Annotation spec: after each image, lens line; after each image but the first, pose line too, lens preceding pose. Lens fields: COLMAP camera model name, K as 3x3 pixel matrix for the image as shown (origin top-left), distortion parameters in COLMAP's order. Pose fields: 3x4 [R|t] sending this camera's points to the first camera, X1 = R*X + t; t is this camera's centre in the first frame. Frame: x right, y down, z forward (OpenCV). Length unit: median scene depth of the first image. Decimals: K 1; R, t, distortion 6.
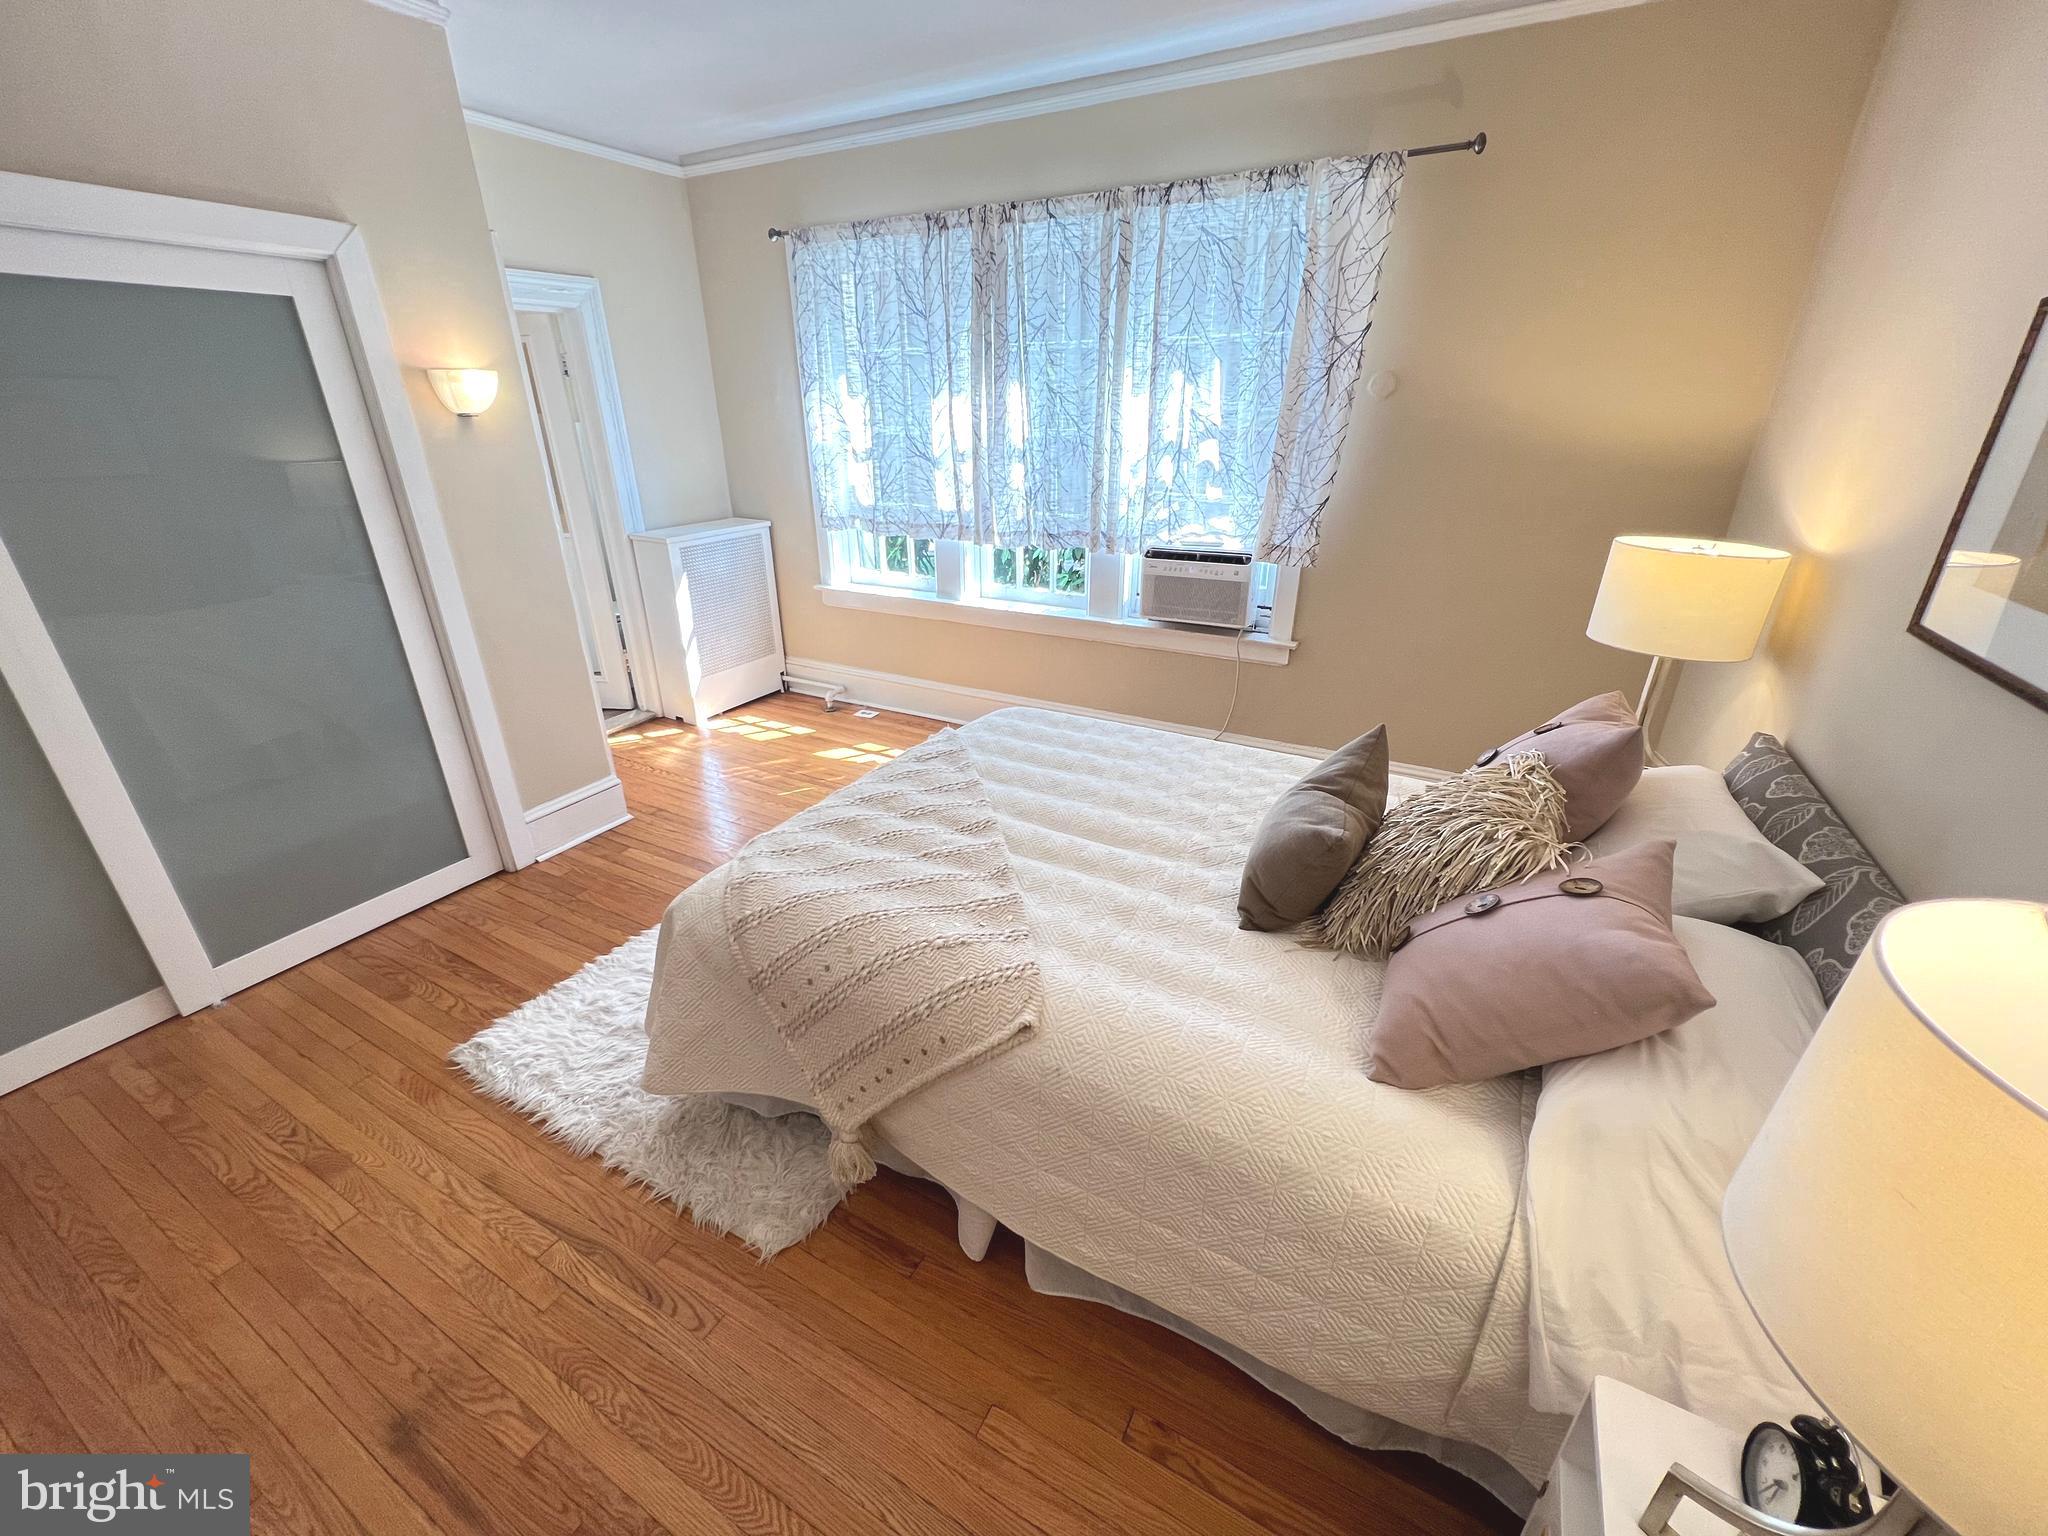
lens RADIAL K [[822.6, 0, 1017.1], [0, 822.6, 761.1], [0, 0, 1]] dist [-0.003762, 0.000342]
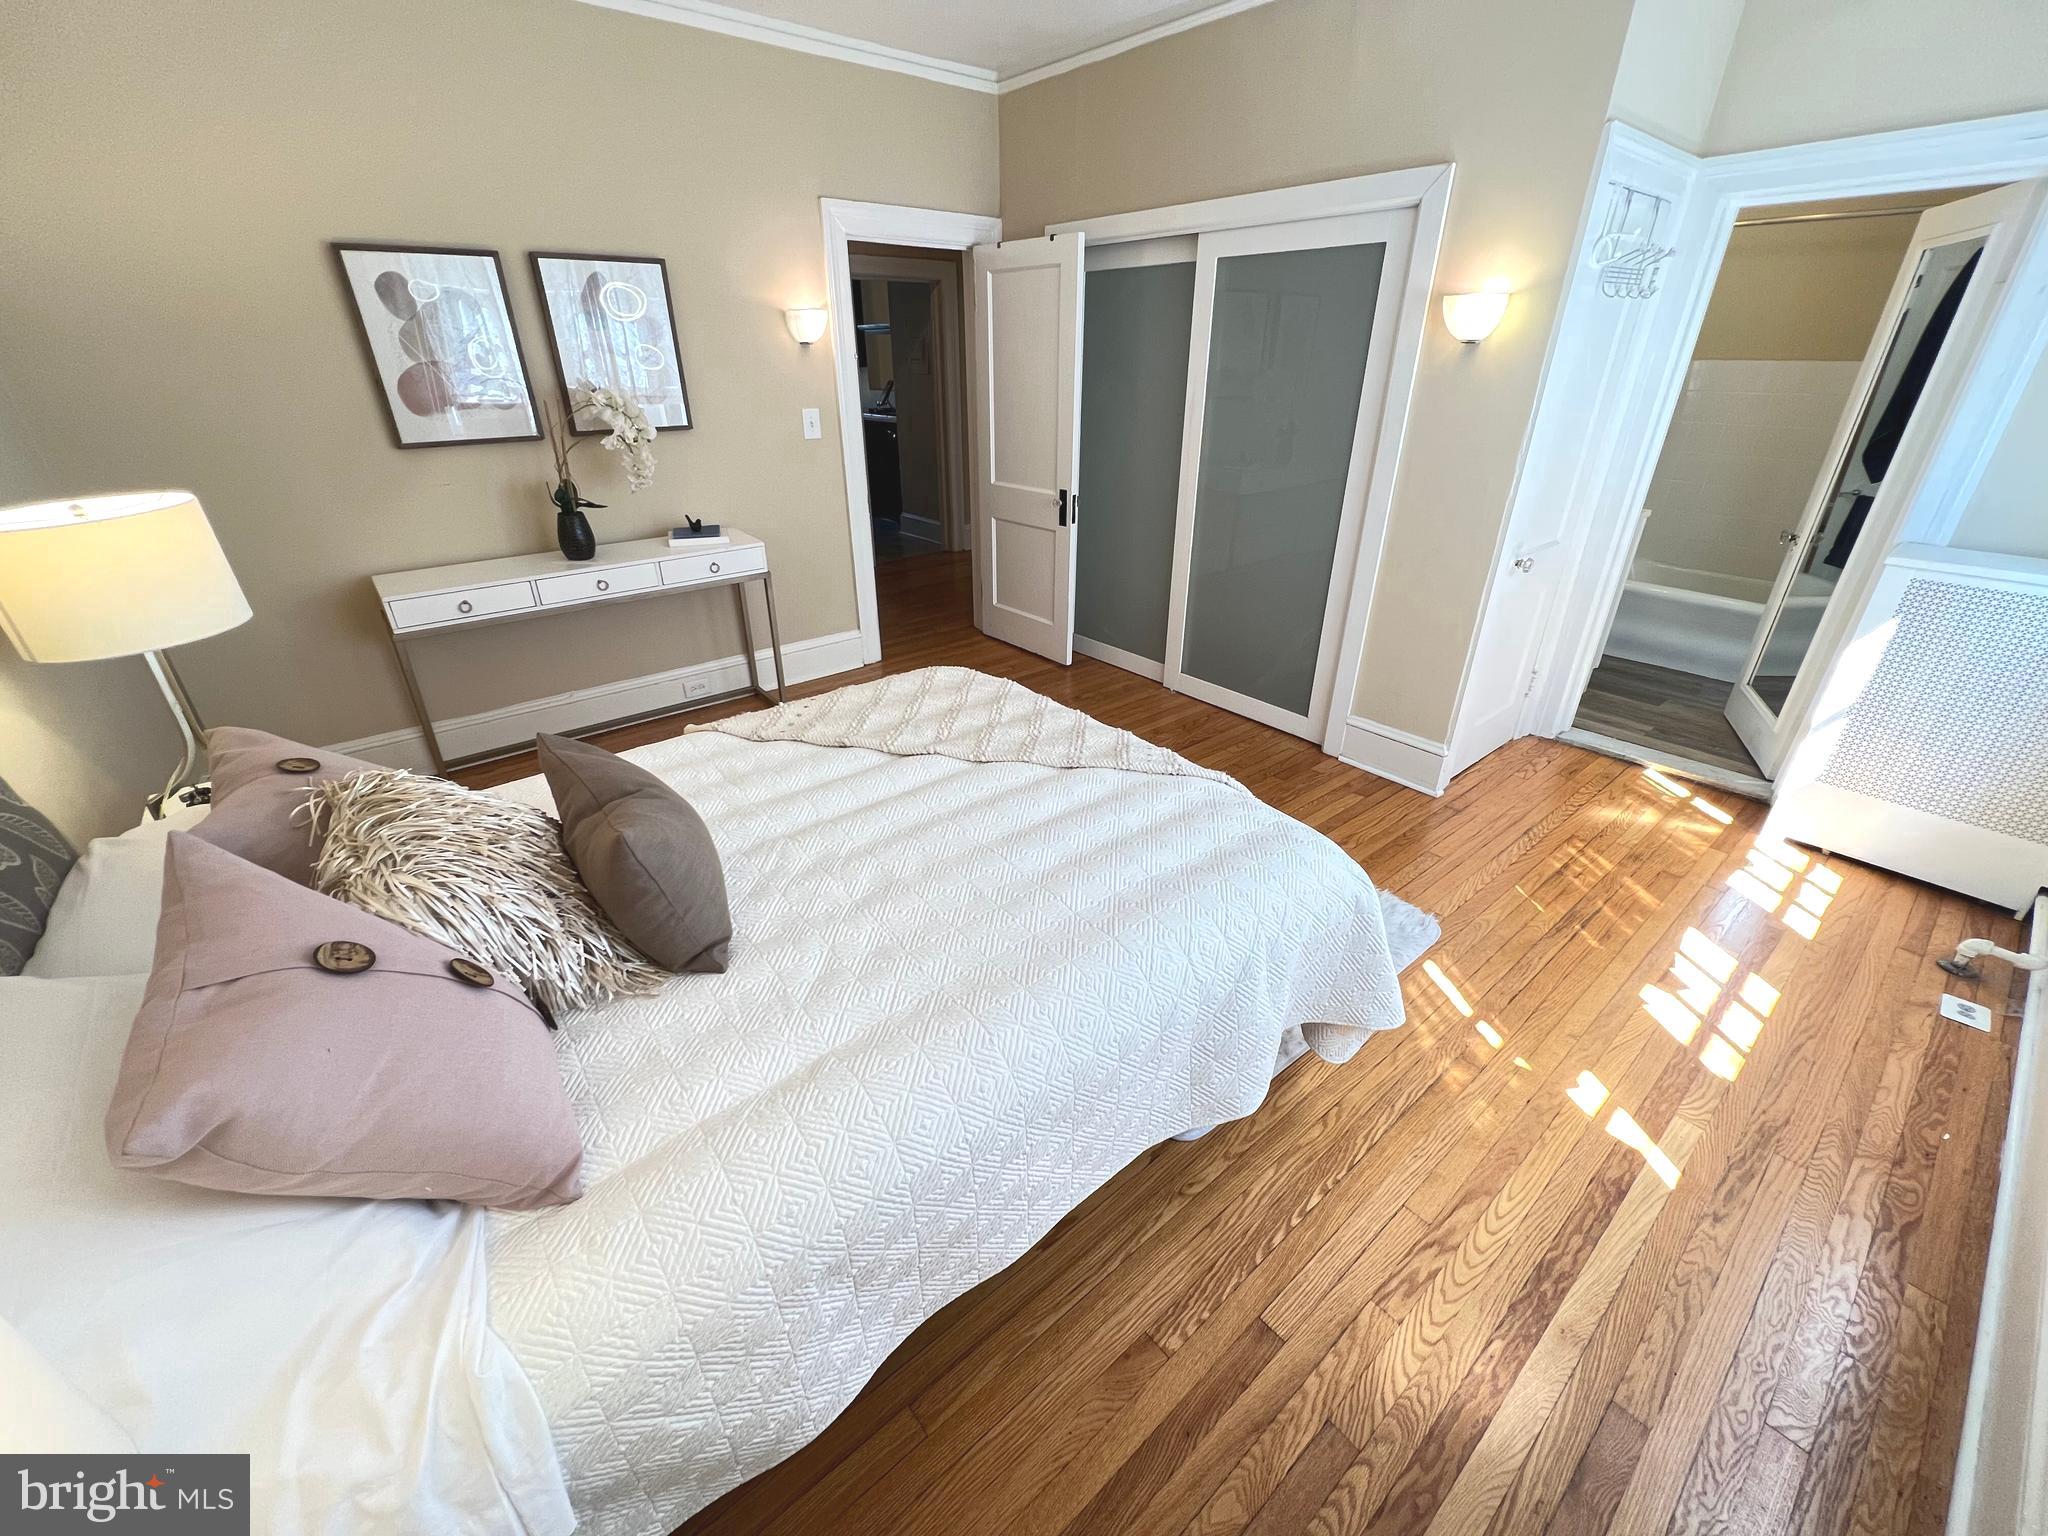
lens RADIAL K [[822.6, 0, 1021.9], [0, 822.6, 766.5], [0, 0, 1]] dist [-0.003762, 0.000342]
pose [[-0.364653, 0.424882, -0.828555, 0.504665], [-0.371239, 0.749707, 0.547833, -0.324951], [0.853938, 0.507361, -0.115650, 0.783890]]
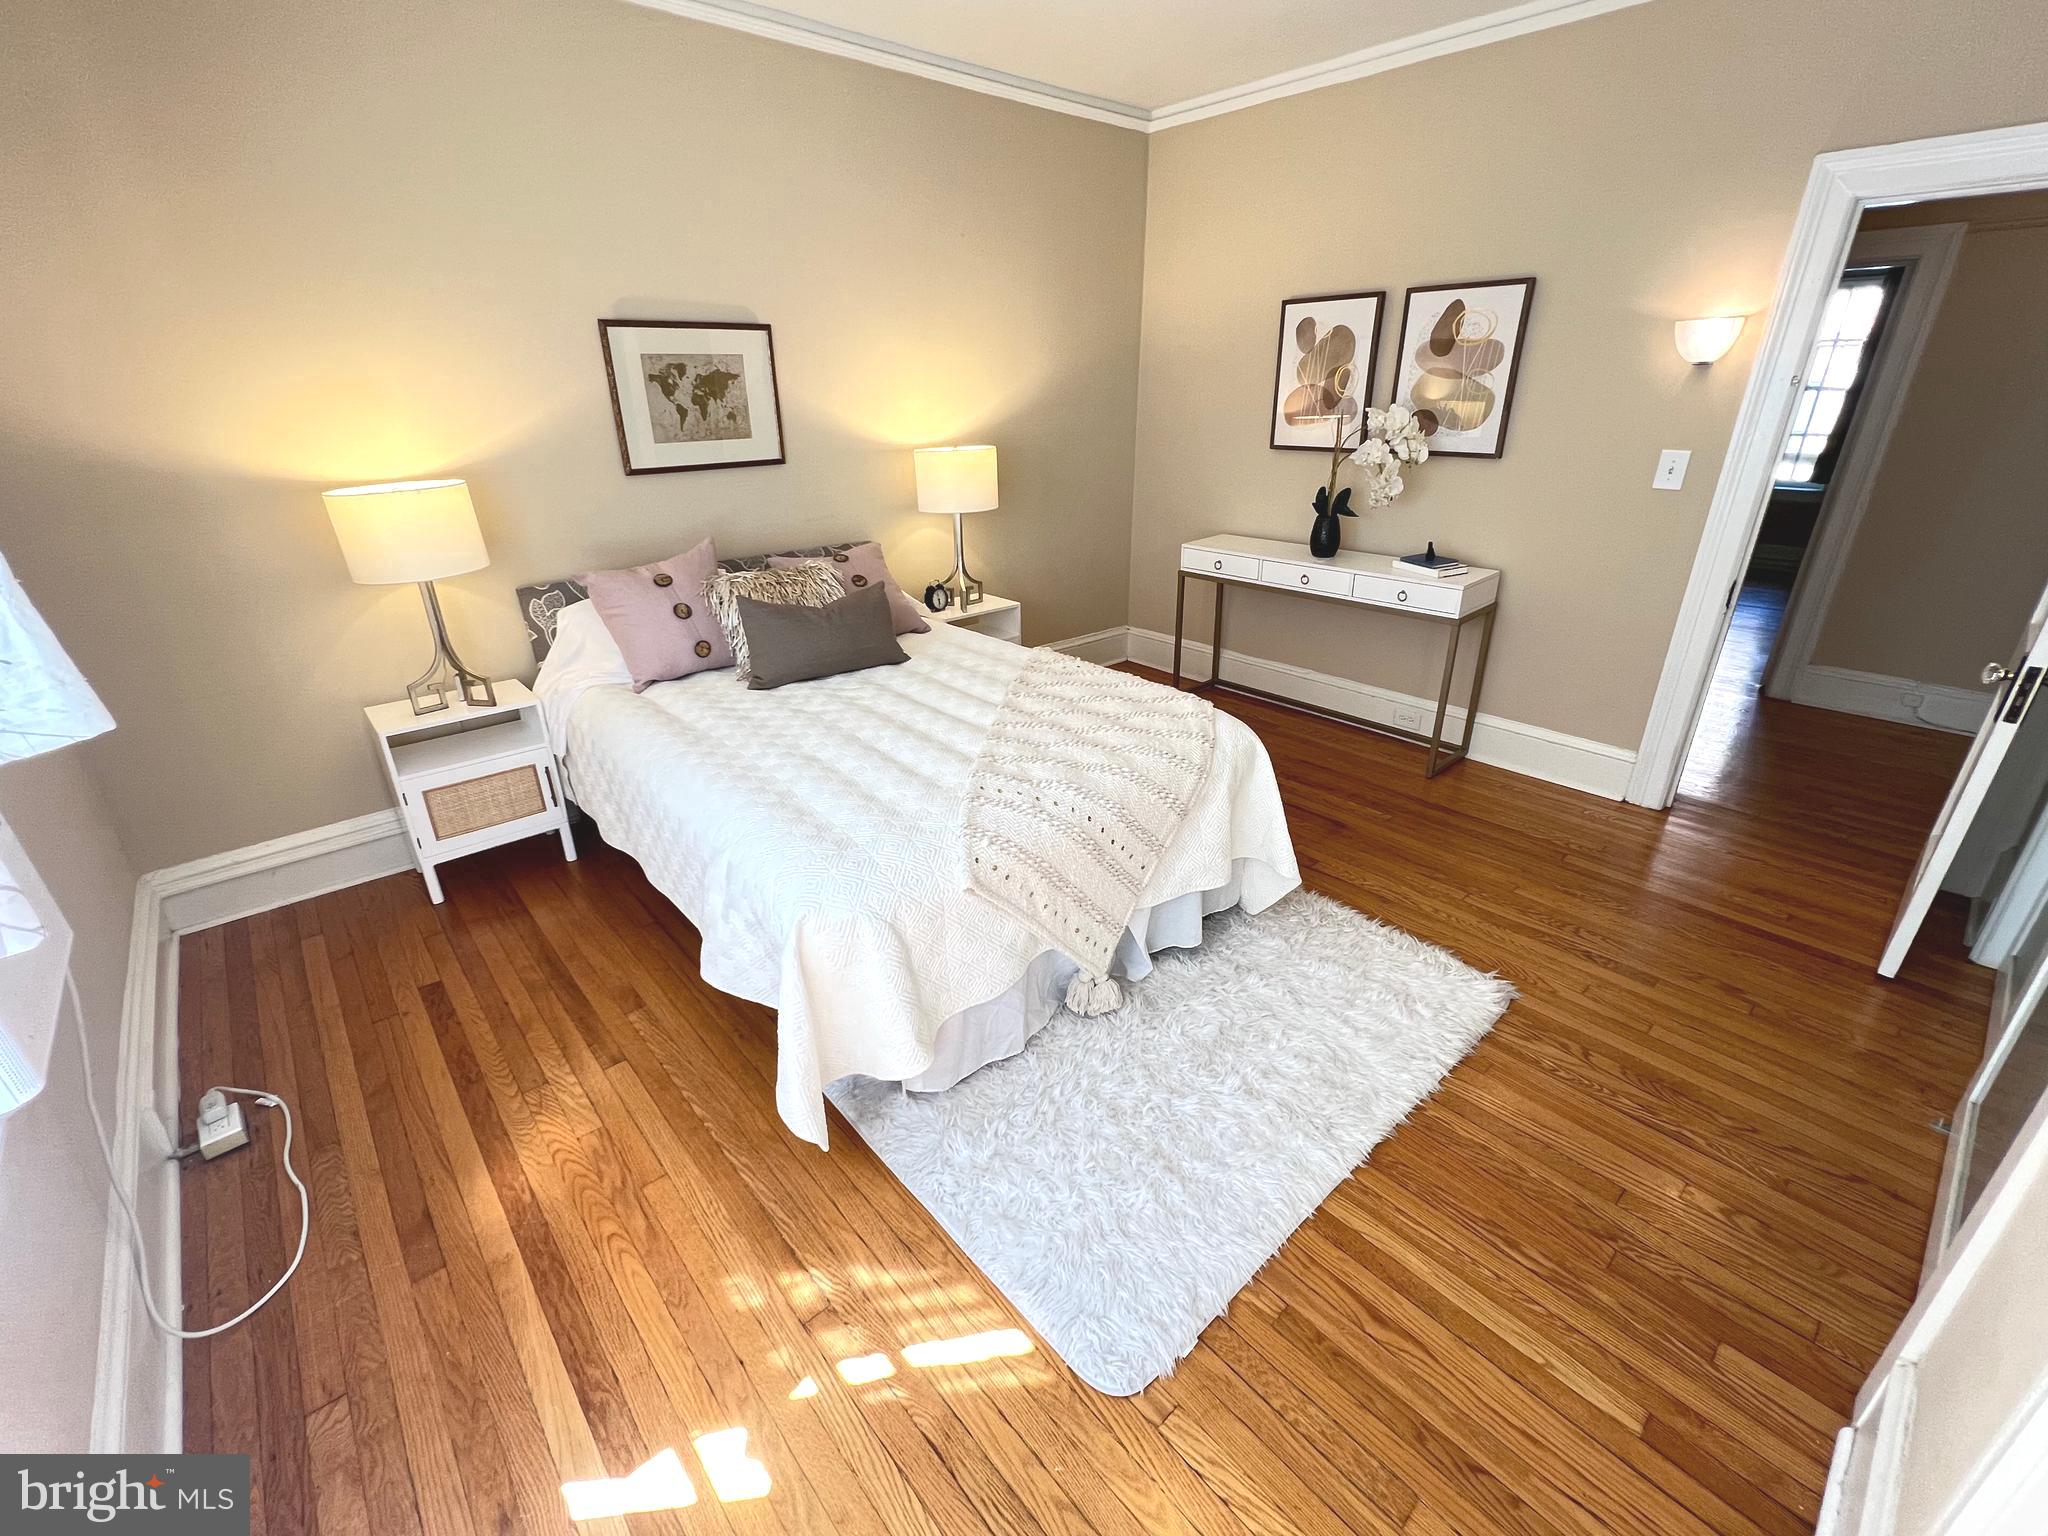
lens RADIAL K [[872.4, 0, 1025.4], [0, 872.4, 769.8], [0, 0, 1]] dist [-0.001597, 0.000158]
pose [[-0.943124, -0.125712, 0.307755, -0.296619], [0.142706, 0.683019, 0.716324, -0.491294], [-0.300253, 0.719501, -0.626232, 1.185024]]
